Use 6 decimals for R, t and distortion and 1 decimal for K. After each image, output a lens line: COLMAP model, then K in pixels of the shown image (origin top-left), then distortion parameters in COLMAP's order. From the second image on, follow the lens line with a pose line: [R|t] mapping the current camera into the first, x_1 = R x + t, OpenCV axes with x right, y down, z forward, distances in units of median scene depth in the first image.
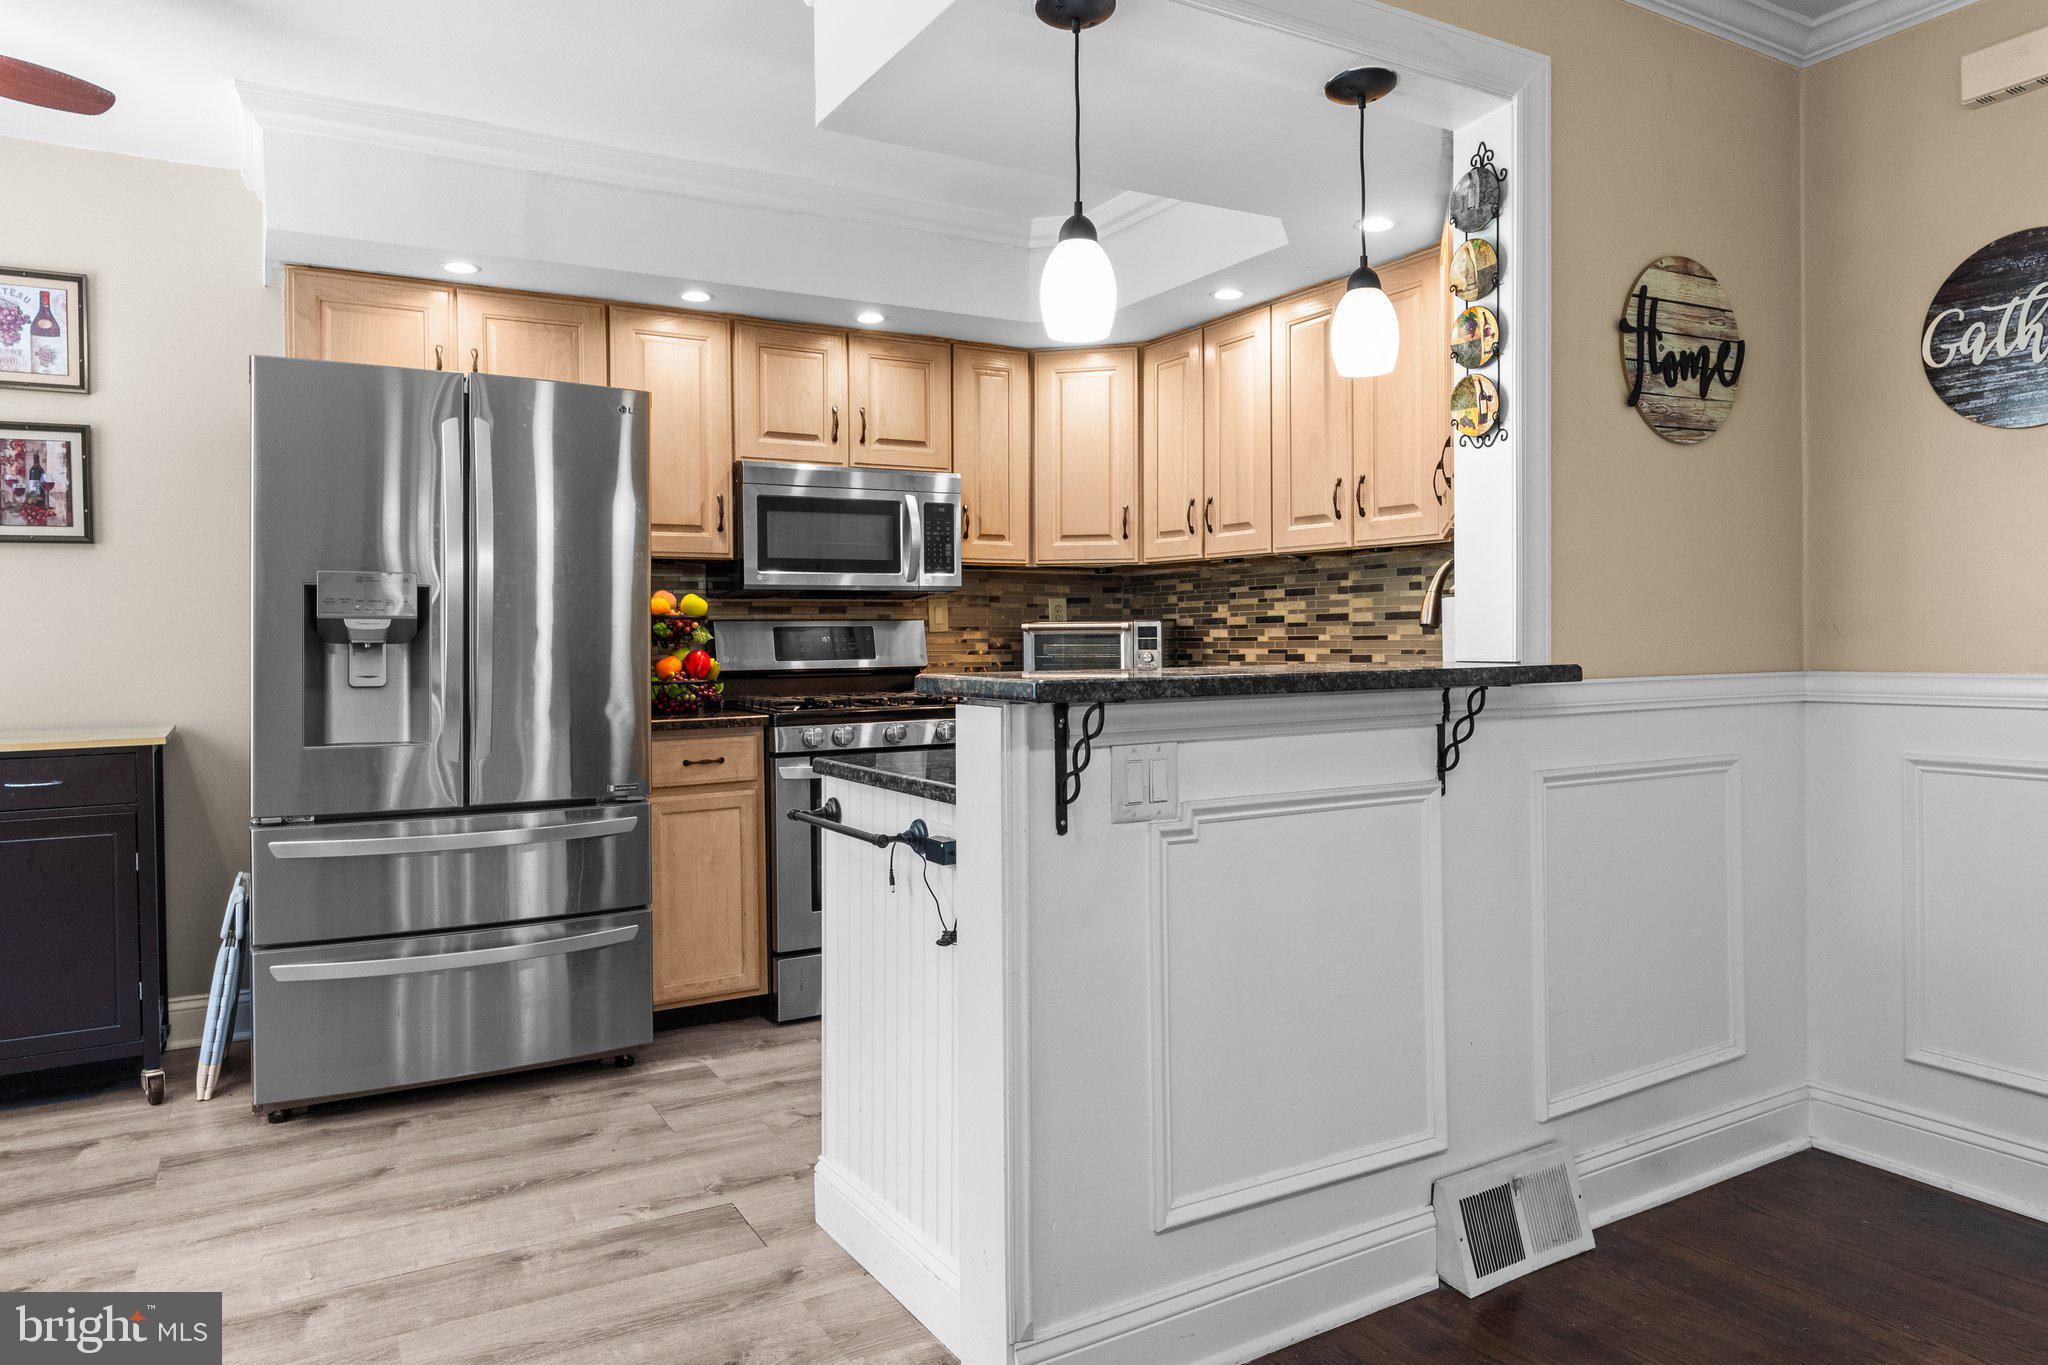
lens RADIAL K [[1284.0, 0, 1008.4], [0, 1284.0, 651.4], [0, 0, 1]] dist [-0.002134, -0.001077]
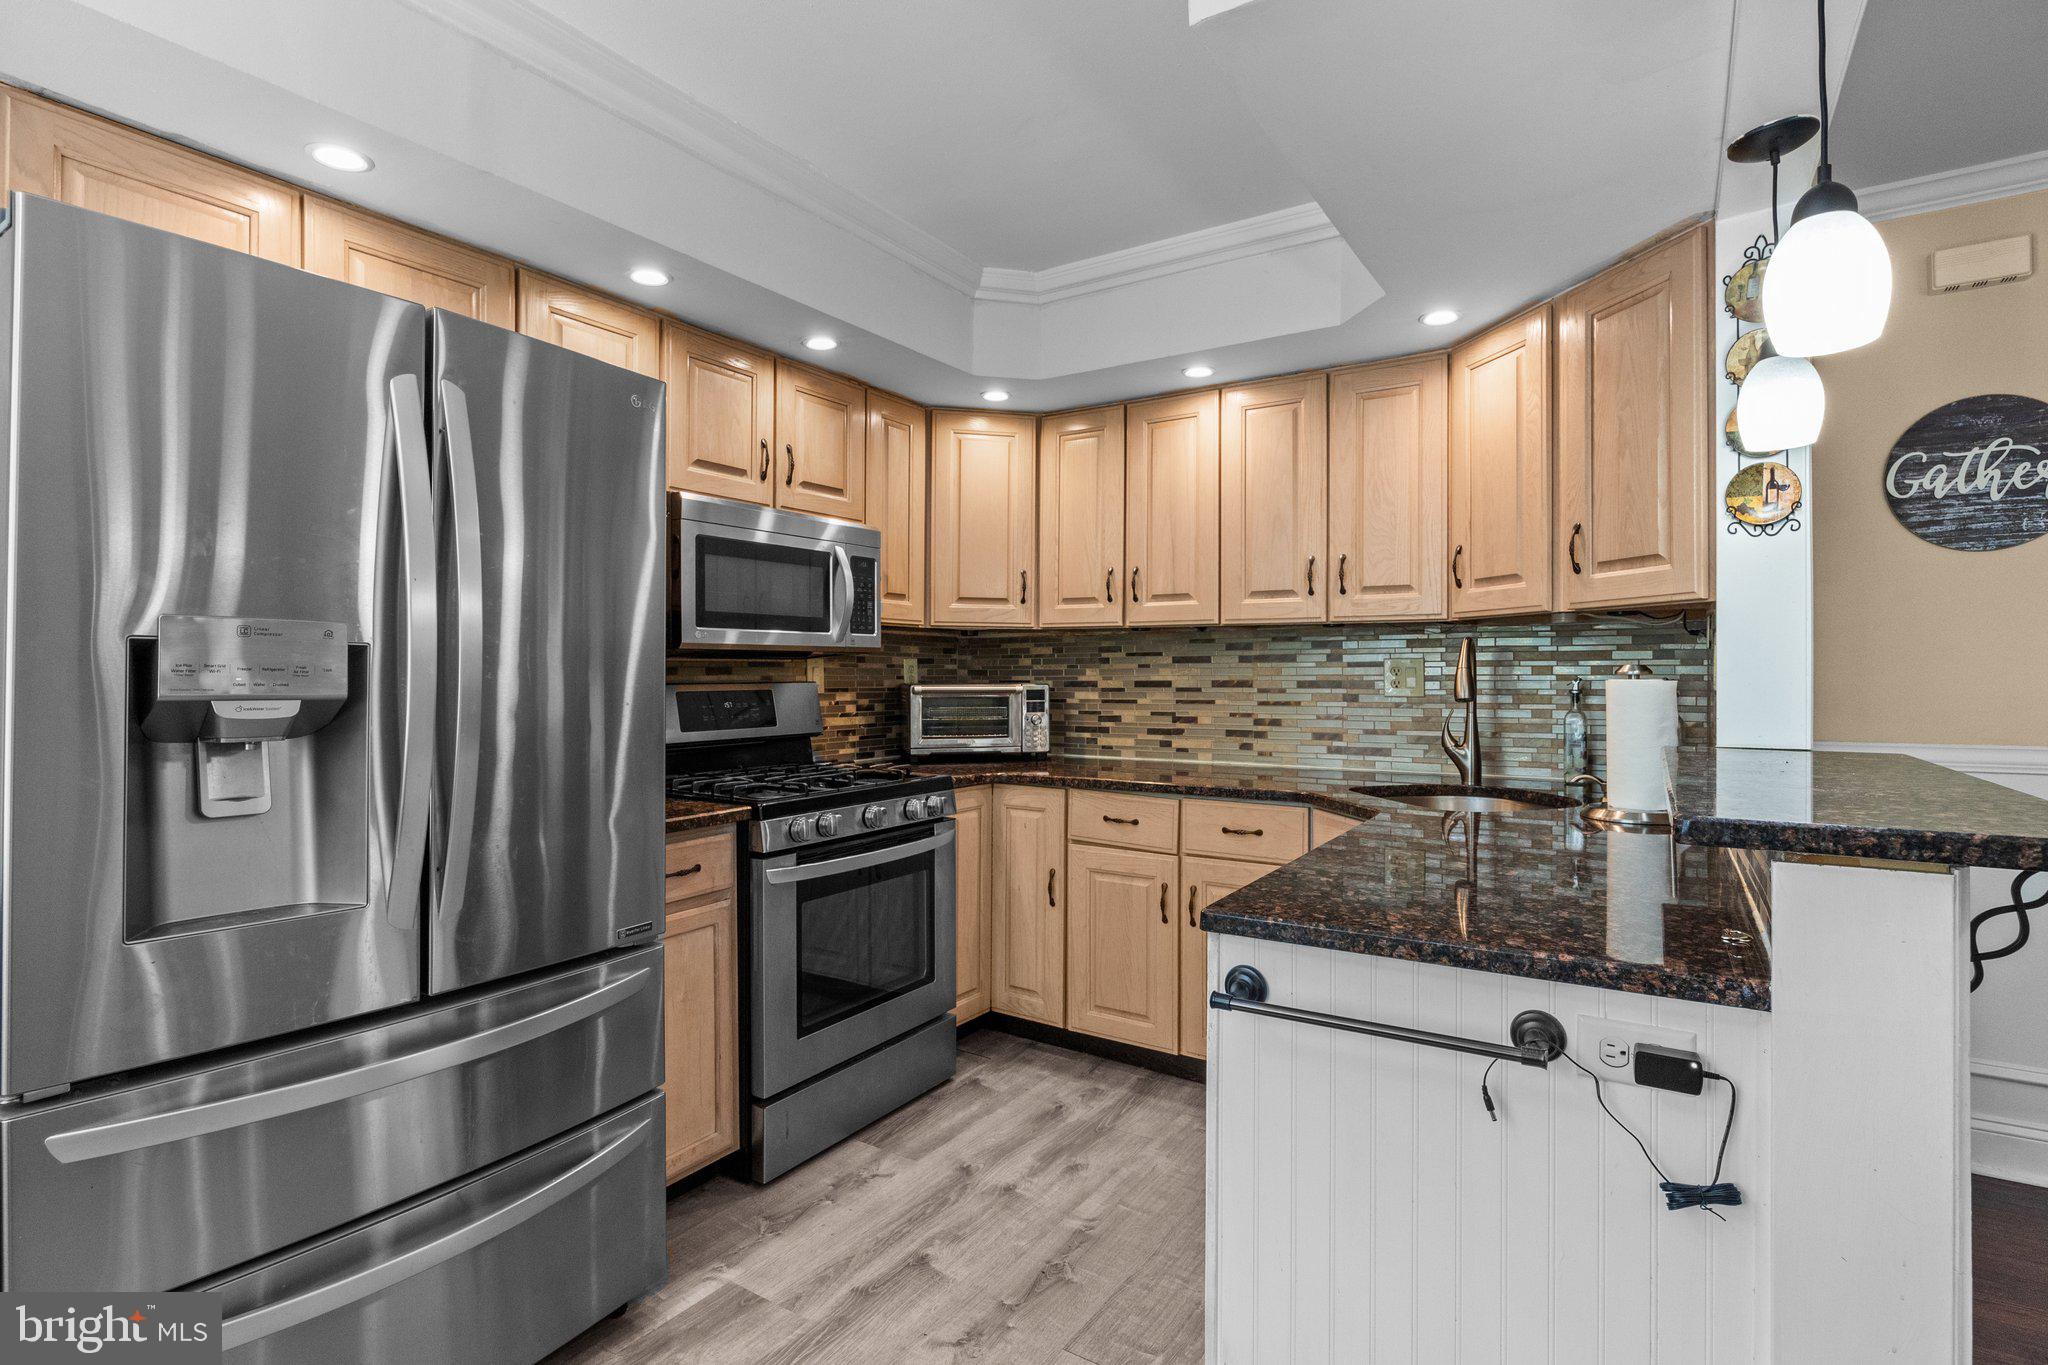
lens RADIAL K [[984.8, 0, 1010.8], [0, 984.8, 675.9], [0, 0, 1]] dist [-0.012182, 0.002860]
pose [[0.891744, 0.005728, 0.452505, -0.384554], [-0.000374, 0.999929, -0.011919, -0.030313], [-0.452541, 0.010459, 0.891682, 0.444666]]
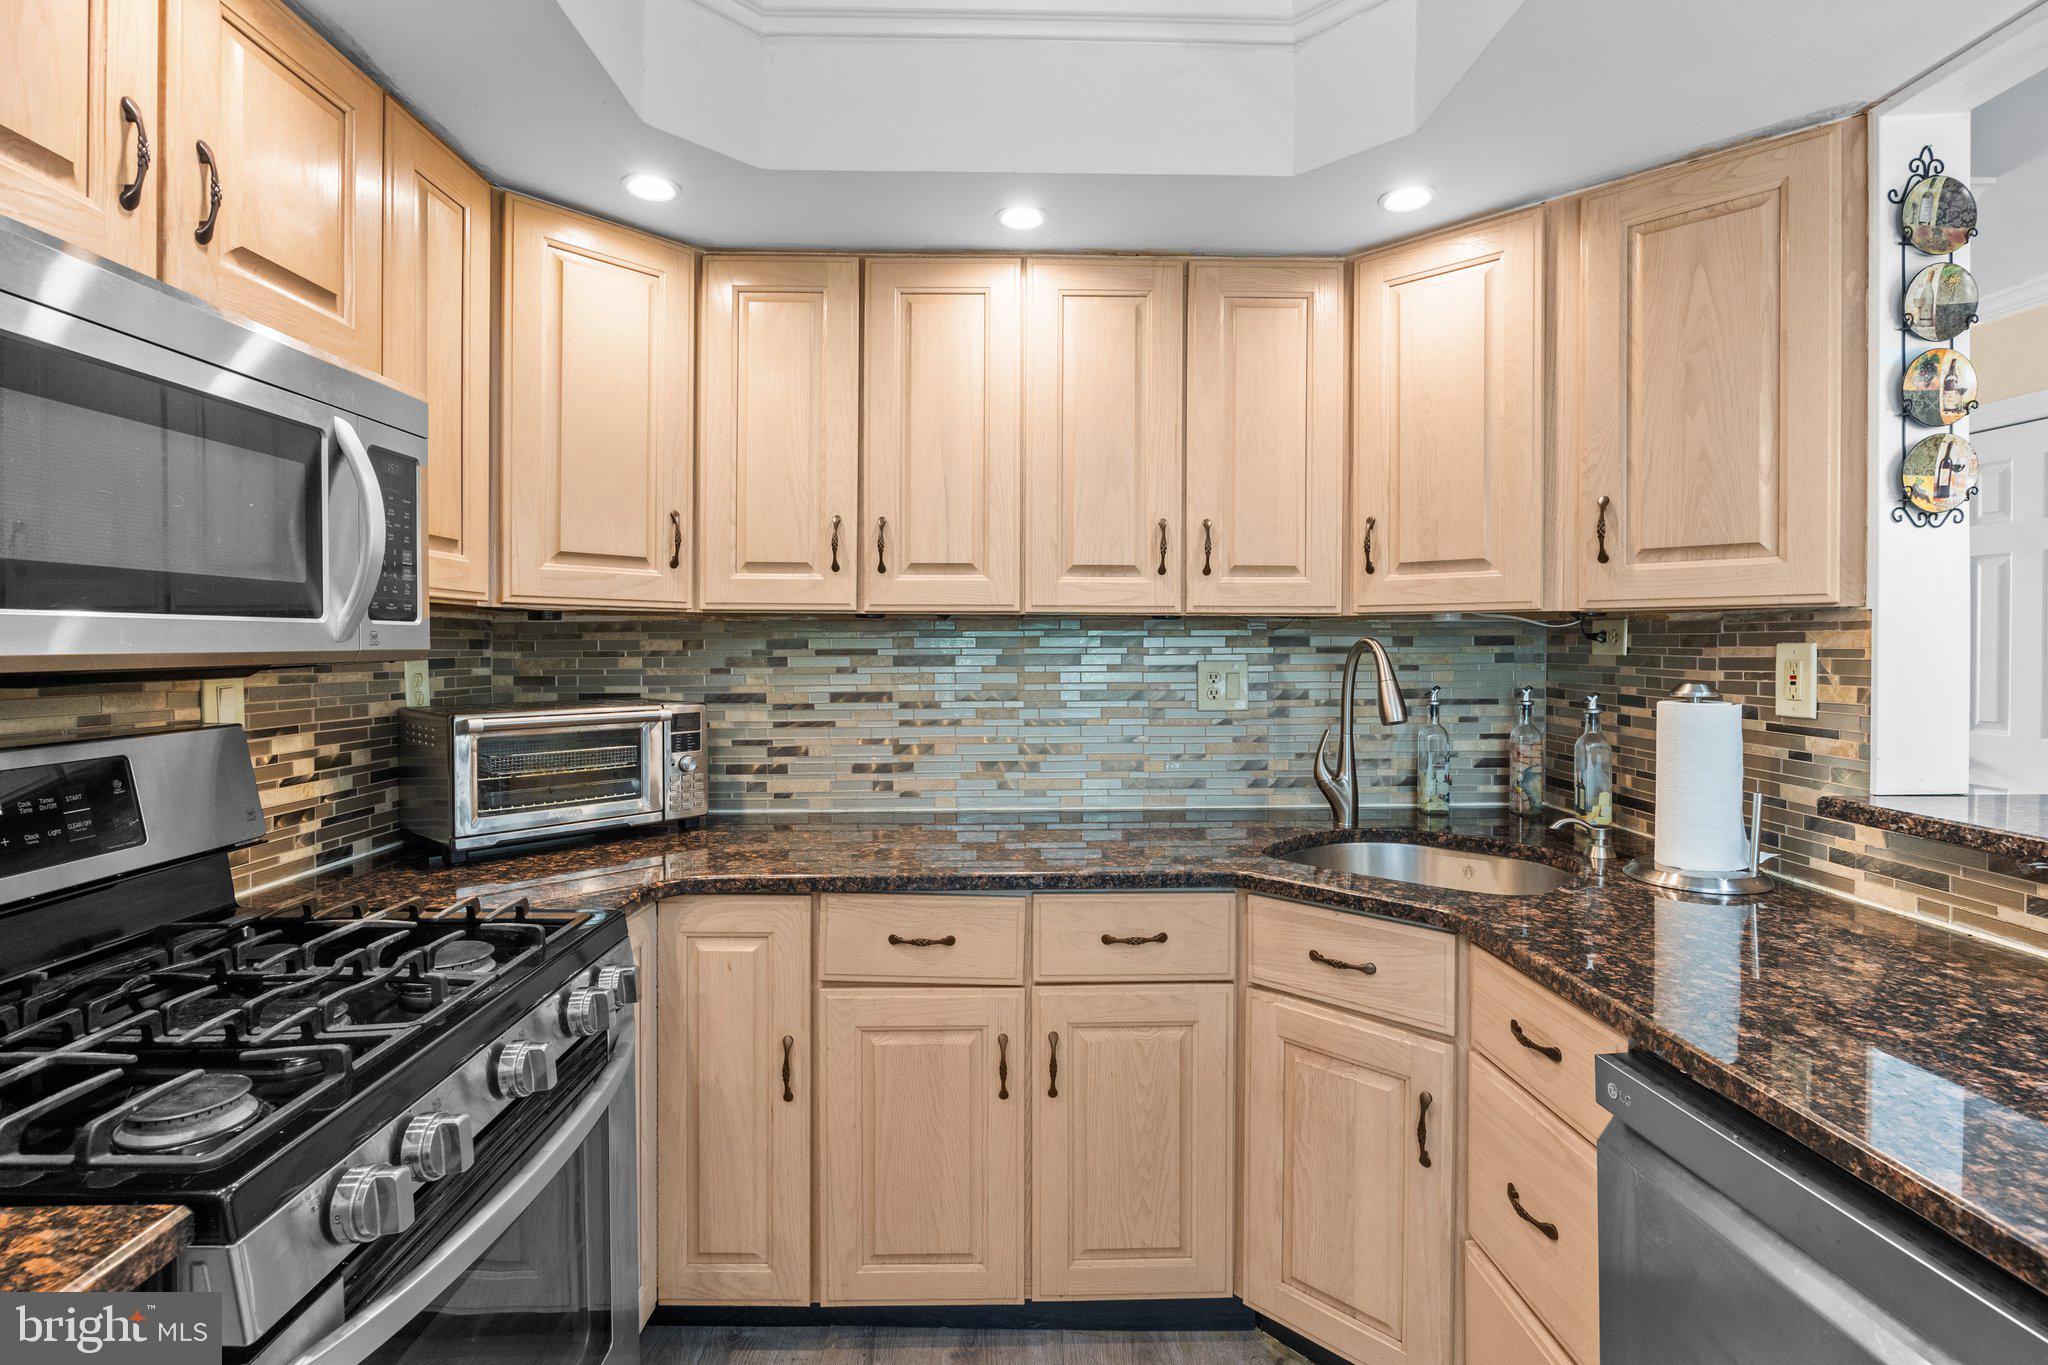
lens RADIAL K [[984.8, 0, 1025.8], [0, 984.8, 659.2], [0, 0, 1]] dist [-0.012182, 0.002860]
pose [[0.473411, -0.006132, 0.880820, -0.329090], [0.010309, 0.999946, 0.001421, -0.063778], [-0.880781, 0.008408, 0.473449, 0.920306]]
